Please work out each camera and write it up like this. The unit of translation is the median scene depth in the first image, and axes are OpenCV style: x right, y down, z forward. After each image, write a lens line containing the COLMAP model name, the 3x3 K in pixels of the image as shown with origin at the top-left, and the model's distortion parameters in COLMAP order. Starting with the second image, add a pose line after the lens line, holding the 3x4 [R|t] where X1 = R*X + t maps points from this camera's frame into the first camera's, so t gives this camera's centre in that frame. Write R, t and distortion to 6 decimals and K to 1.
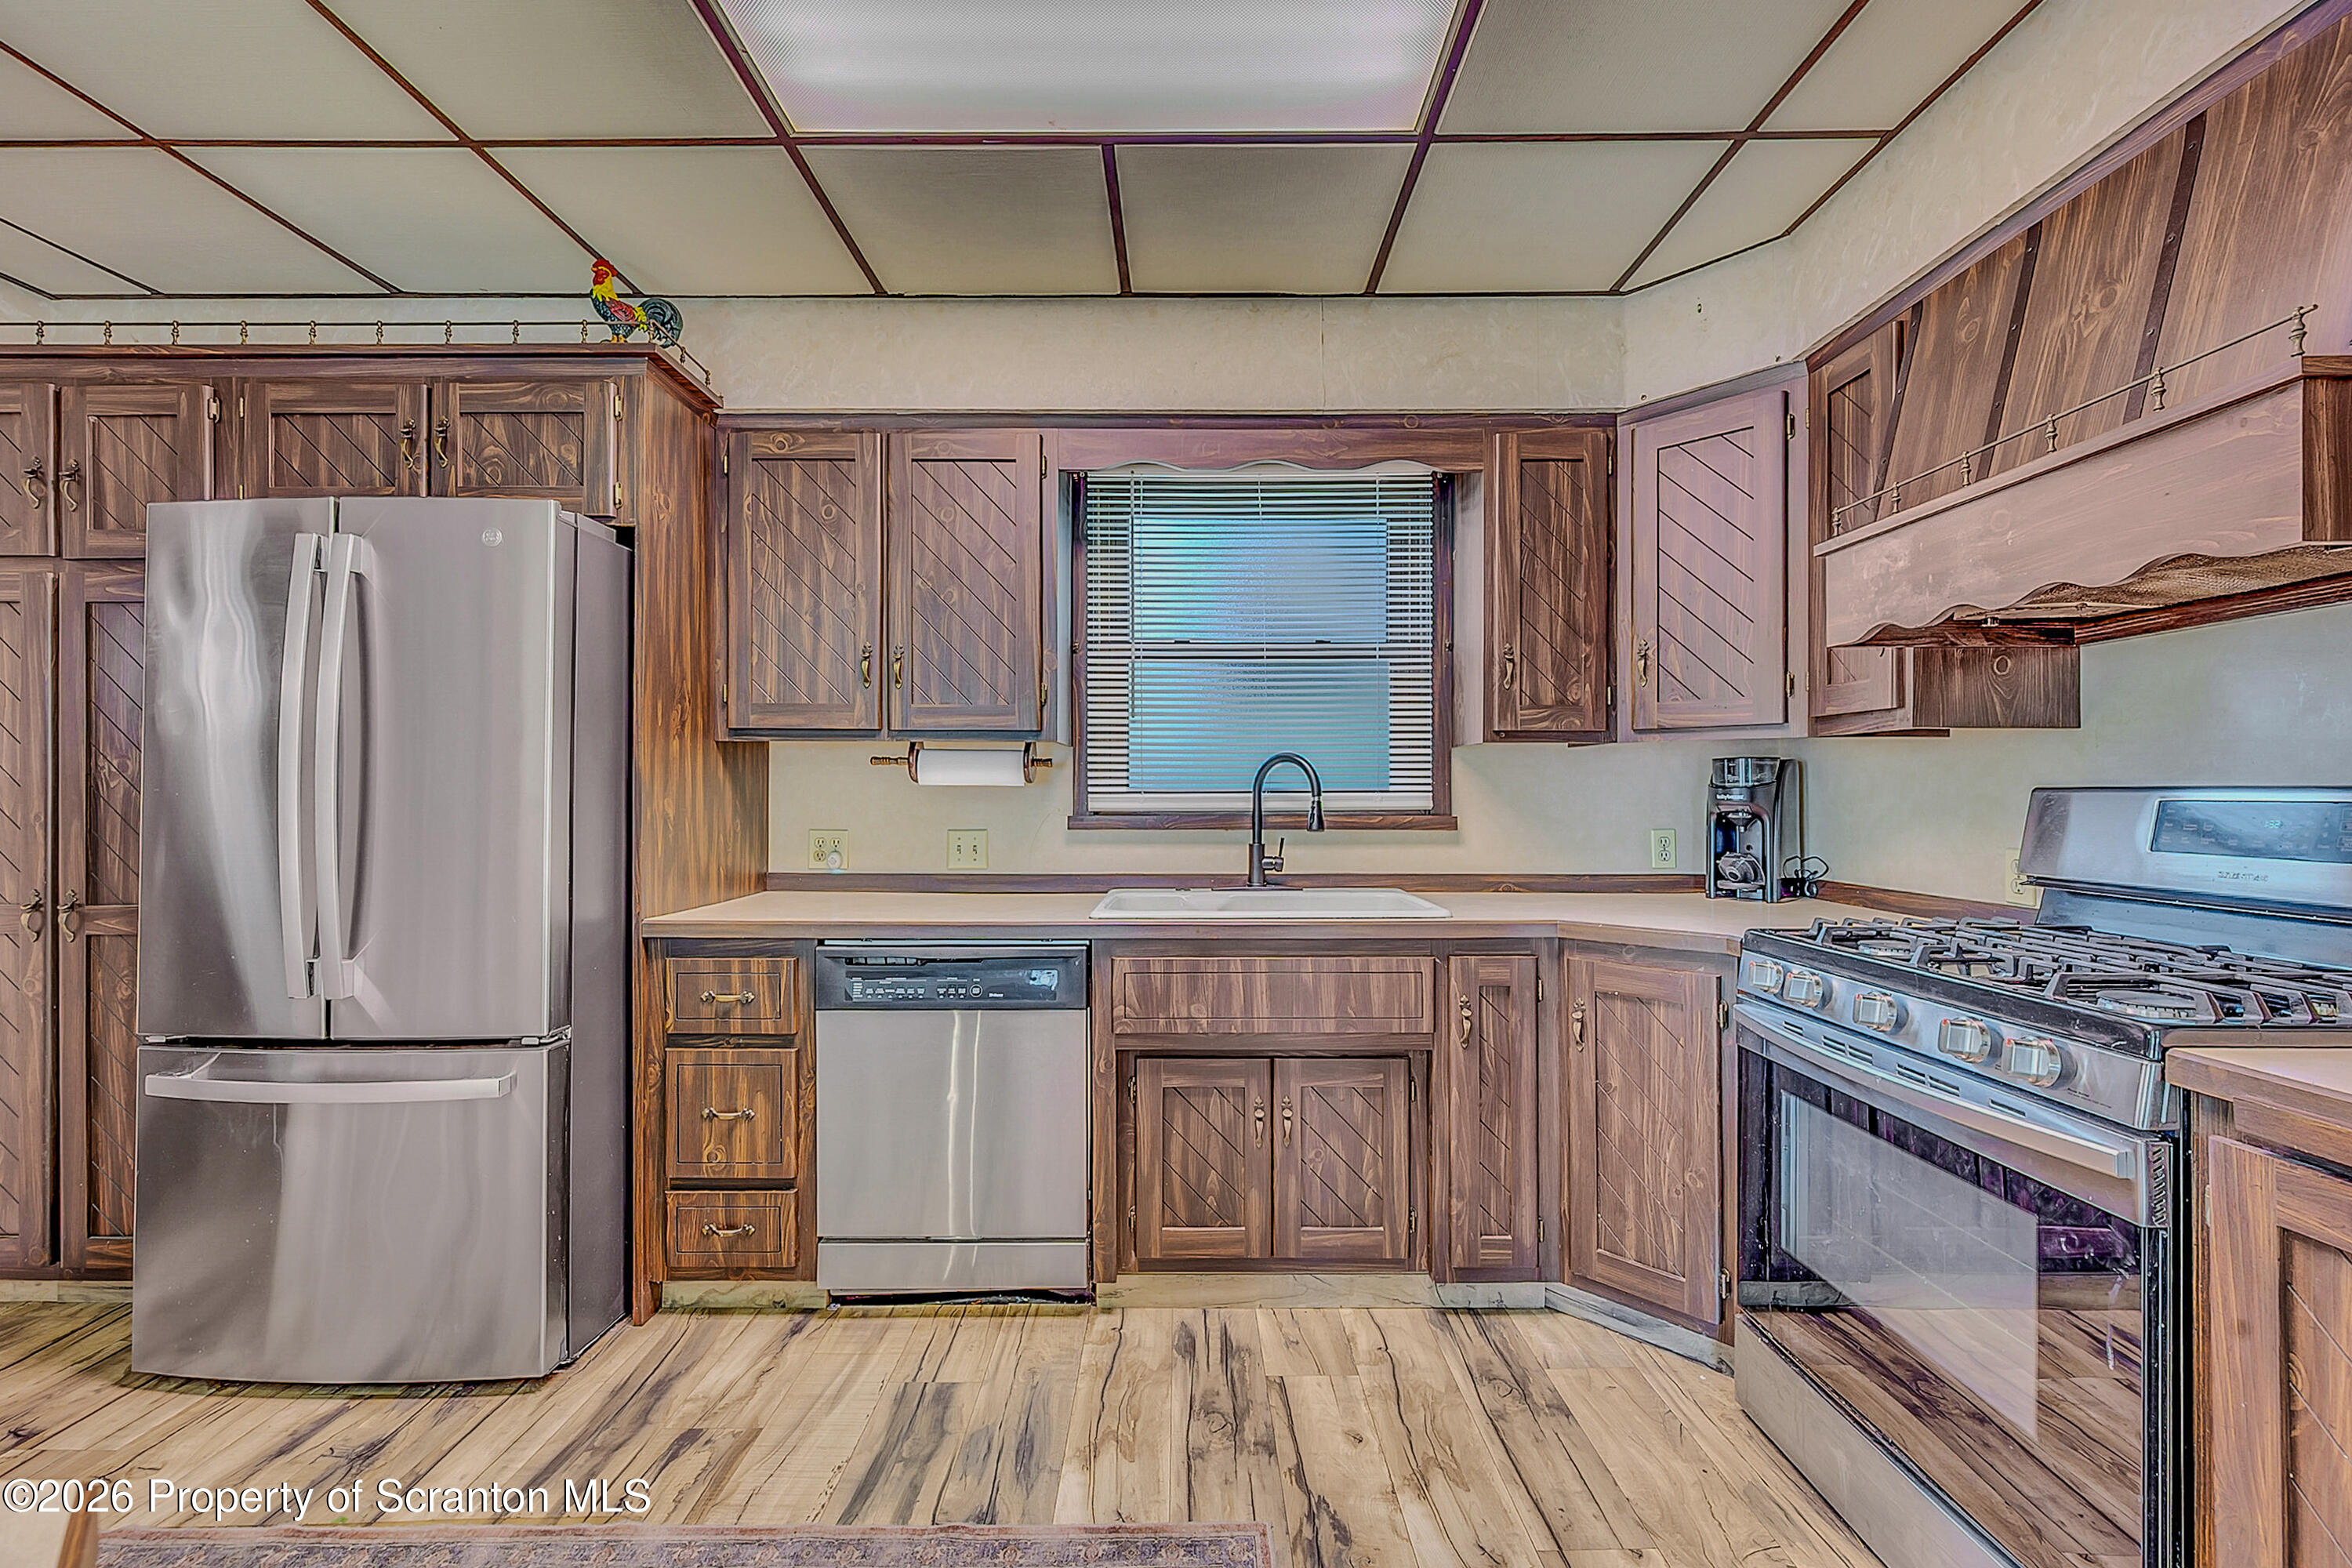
lens RADIAL K [[942.5, 0, 1168.9], [0, 942.5, 784.9], [0, 0, 1]] dist [0.001283, -0.000047]
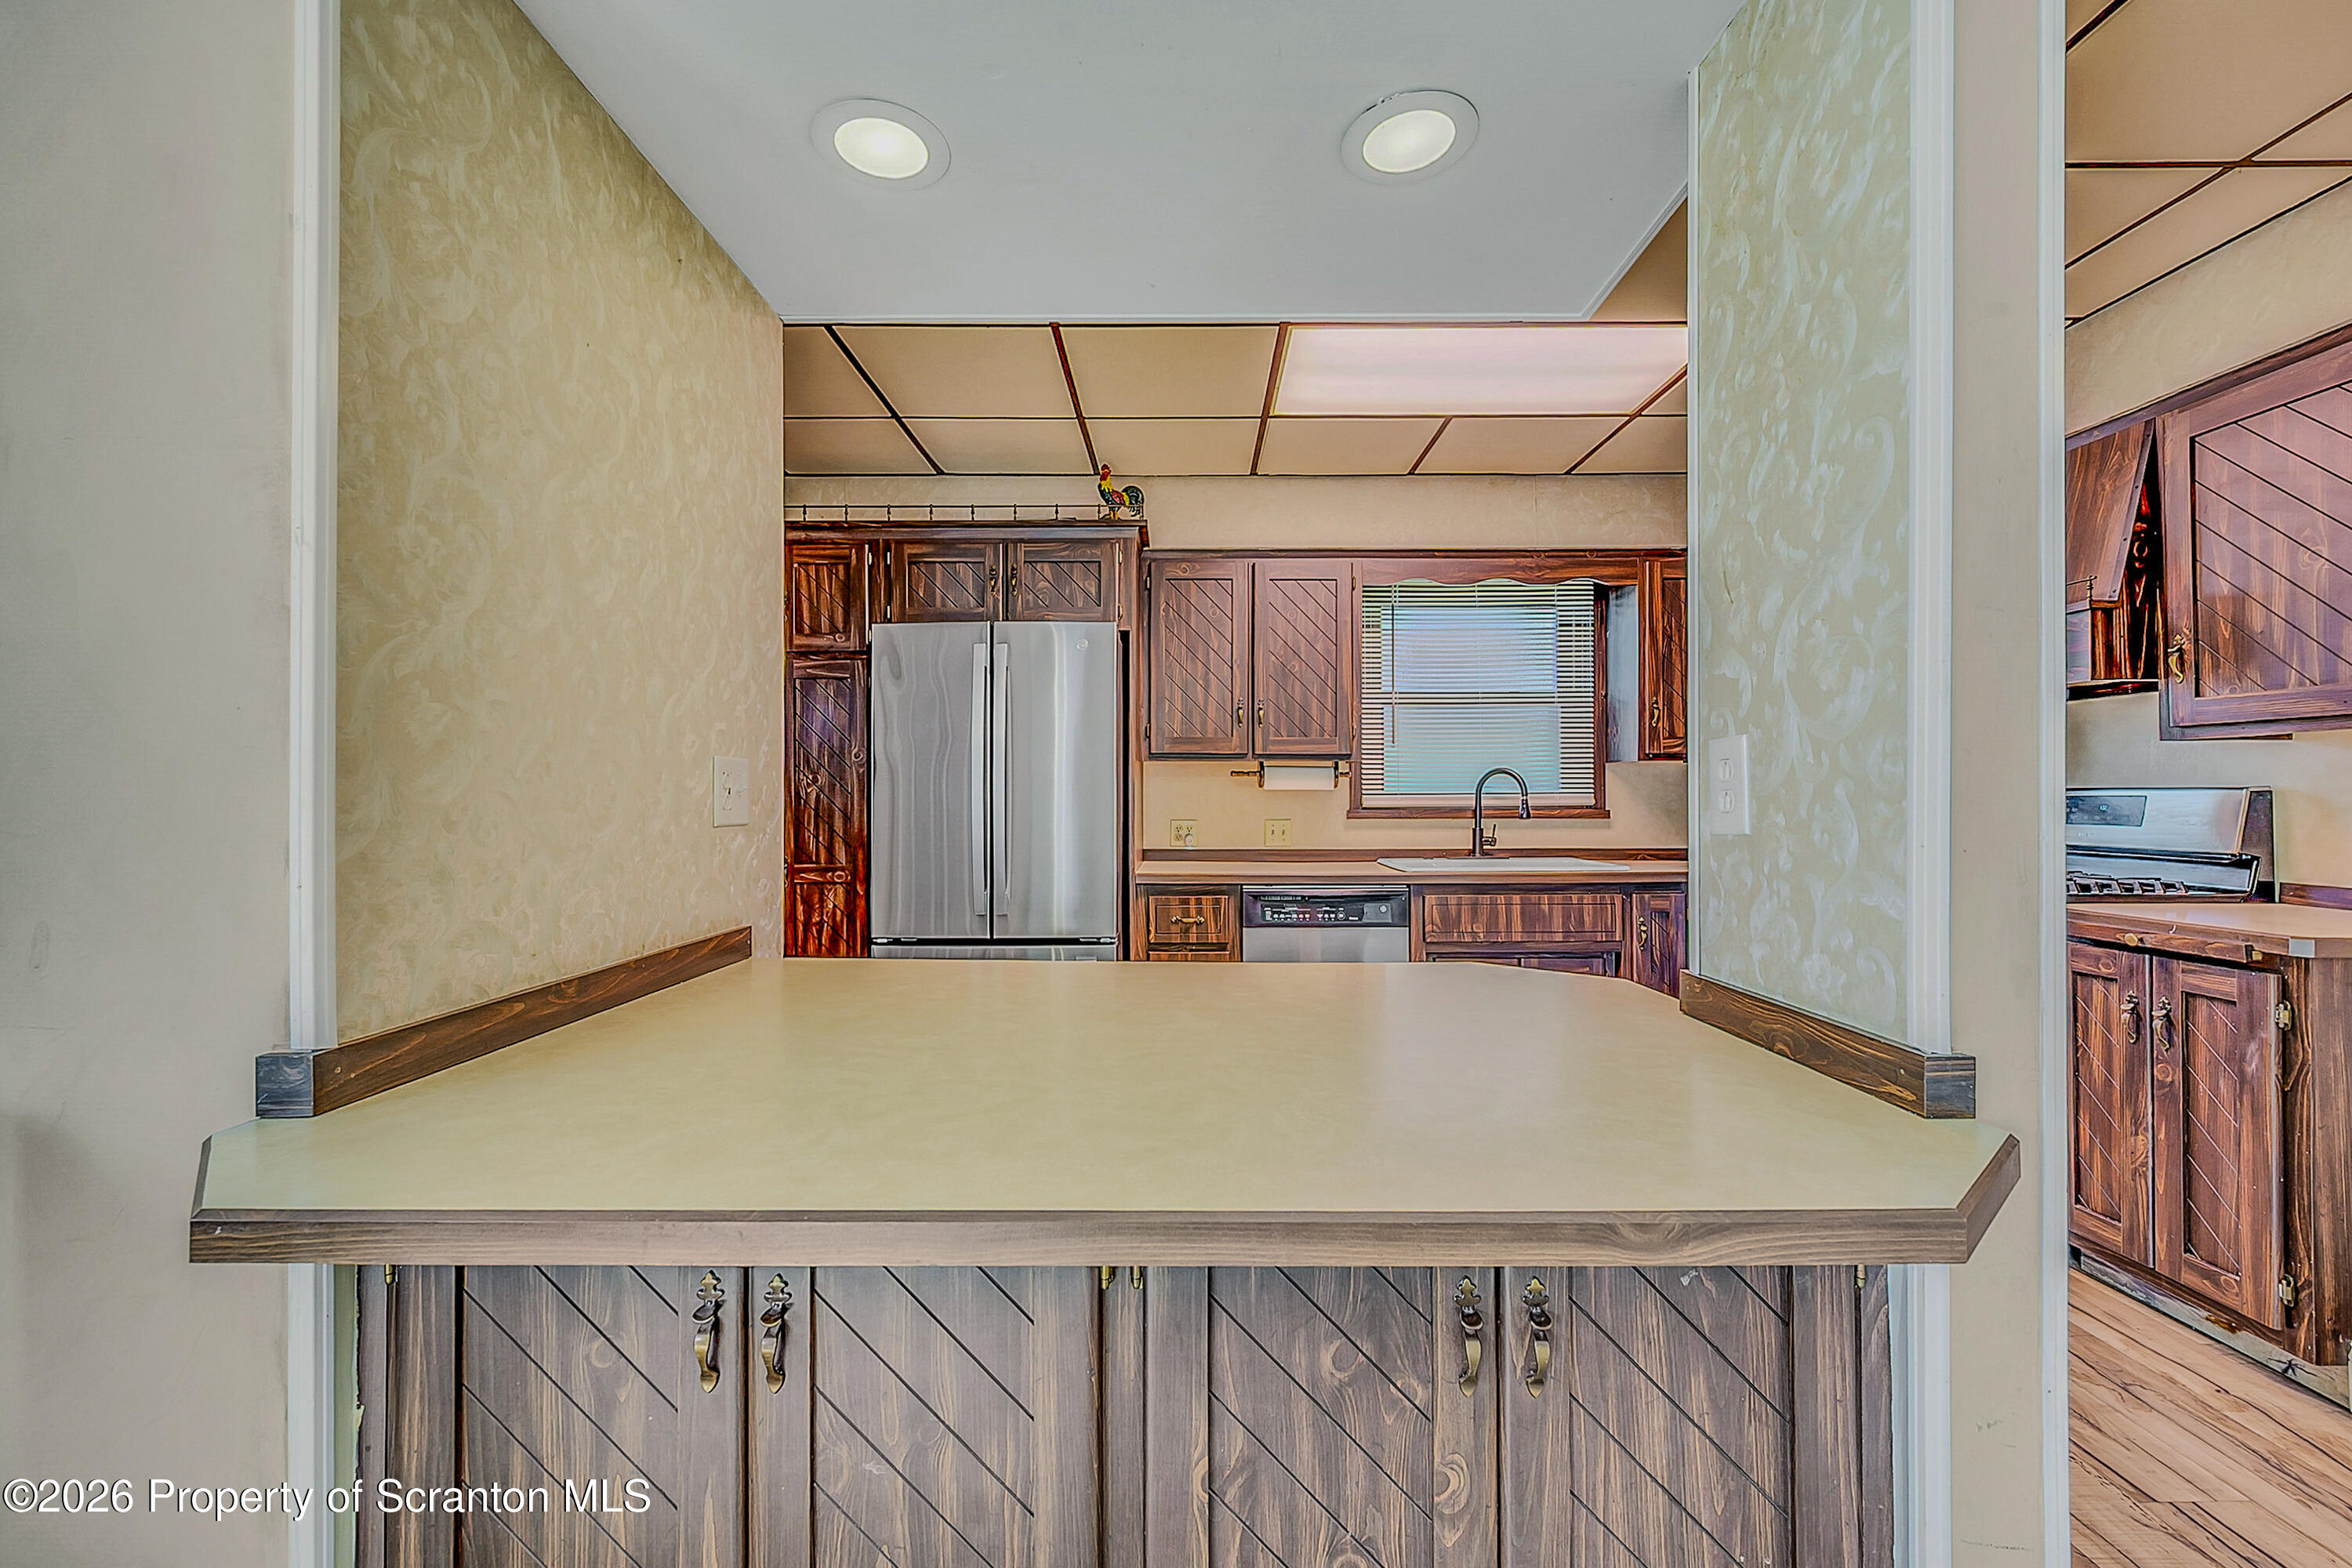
lens RADIAL K [[942.5, 0, 1168.1], [0, 942.5, 787.3], [0, 0, 1]] dist [0.001283, -0.000047]
pose [[0.999996, -0.002779, -0.000771, -0.488559], [0.002779, 0.999996, -0.000709, -0.002971], [0.000773, 0.000707, 0.999999, -0.611052]]
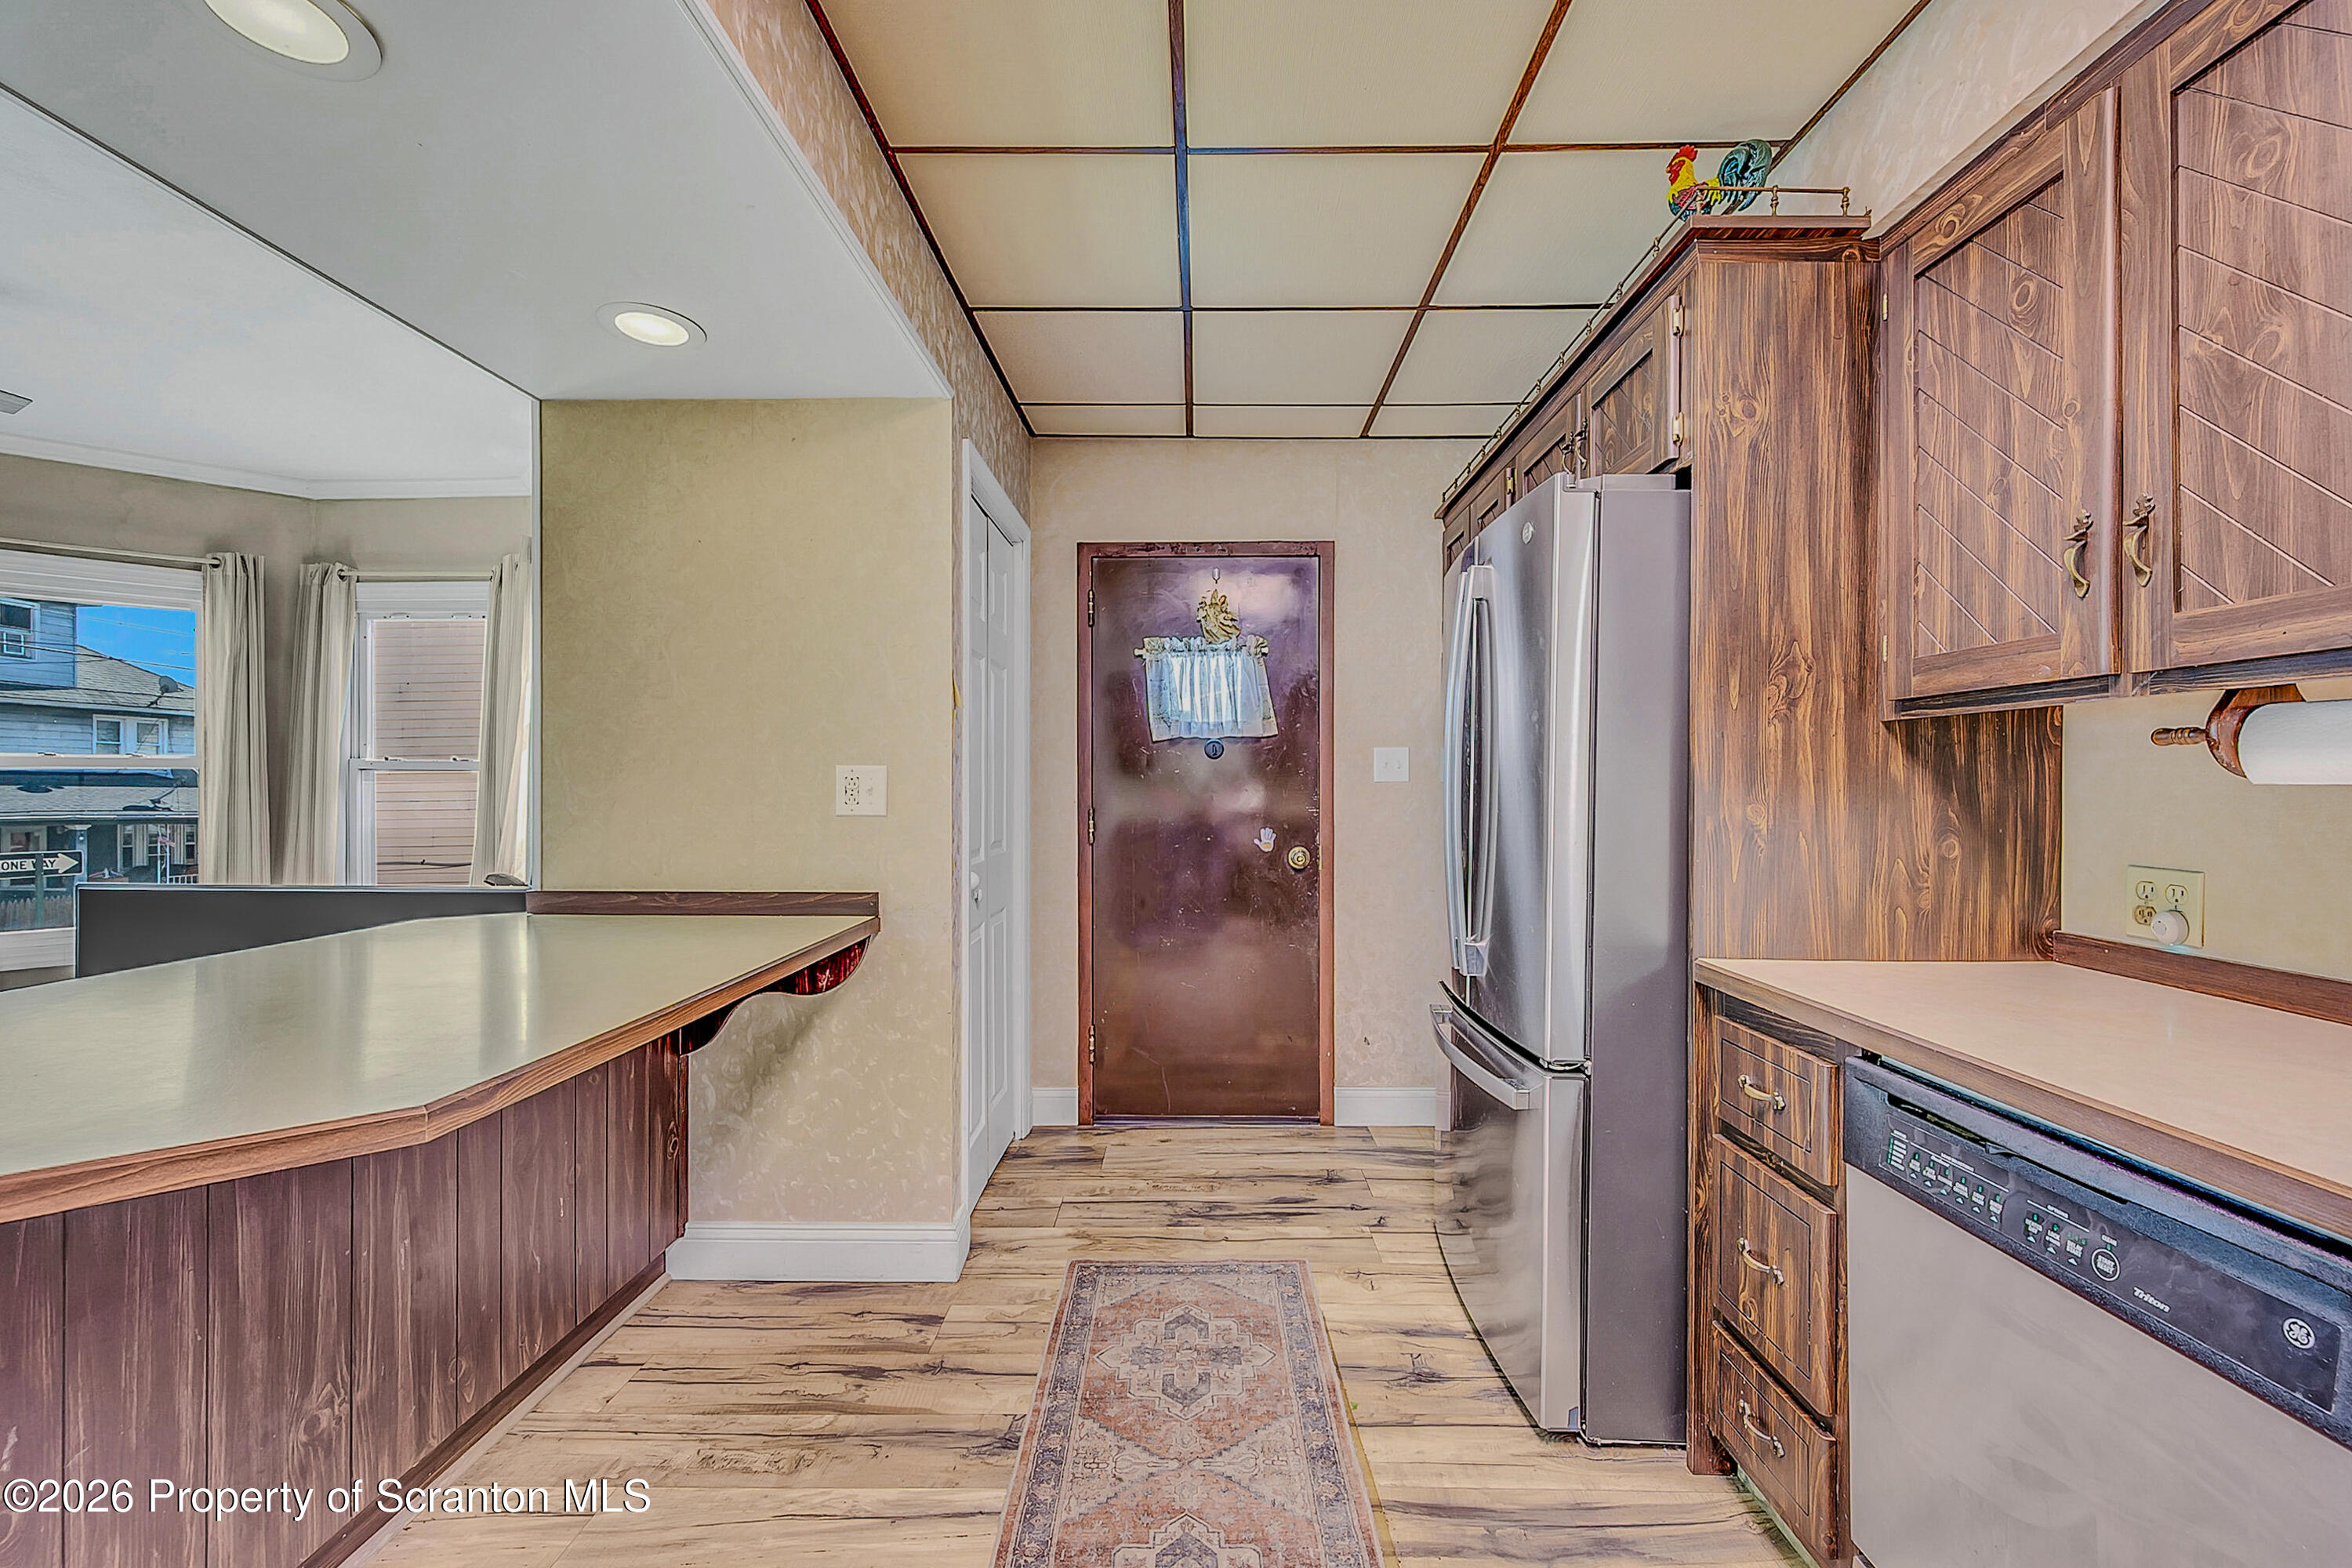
lens RADIAL K [[942.5, 0, 1195.2], [0, 942.5, 786.3], [0, 0, 1]] dist [0.001283, -0.000047]
pose [[-0.002881, -0.001795, -0.999994, 0.216092], [0.007186, 0.999973, -0.001816, -0.001766], [0.999970, -0.007192, -0.002868, 0.553920]]
